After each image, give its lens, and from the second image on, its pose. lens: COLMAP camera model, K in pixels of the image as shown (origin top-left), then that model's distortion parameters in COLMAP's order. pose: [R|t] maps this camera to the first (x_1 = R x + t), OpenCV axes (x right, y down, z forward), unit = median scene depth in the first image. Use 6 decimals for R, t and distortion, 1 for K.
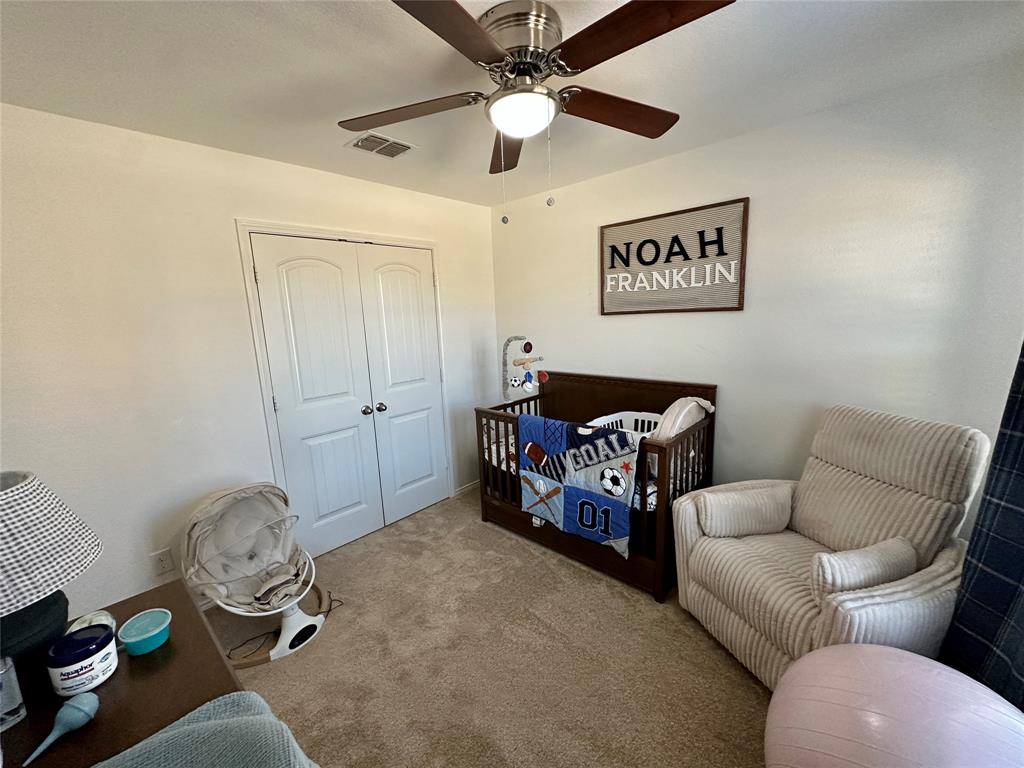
lens RADIAL K [[415.0, 0, 516.2], [0, 415.0, 386.1], [0, 0, 1]] dist [-0.001925, 0.000025]
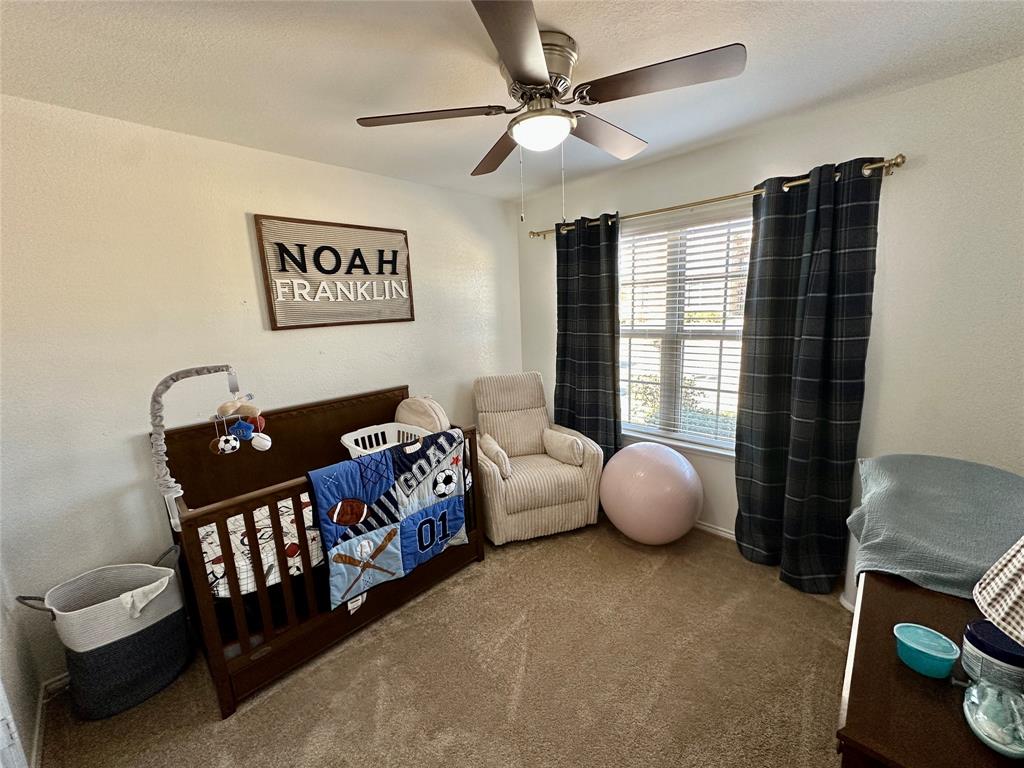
lens RADIAL K [[415.0, 0, 513.0], [0, 415.0, 386.7], [0, 0, 1]] dist [-0.001925, 0.000025]
pose [[0.015397, -0.144562, 0.989376, -0.662840], [0.220151, 0.965701, 0.137677, -0.092450], [-0.975344, 0.215692, 0.046694, 0.652755]]
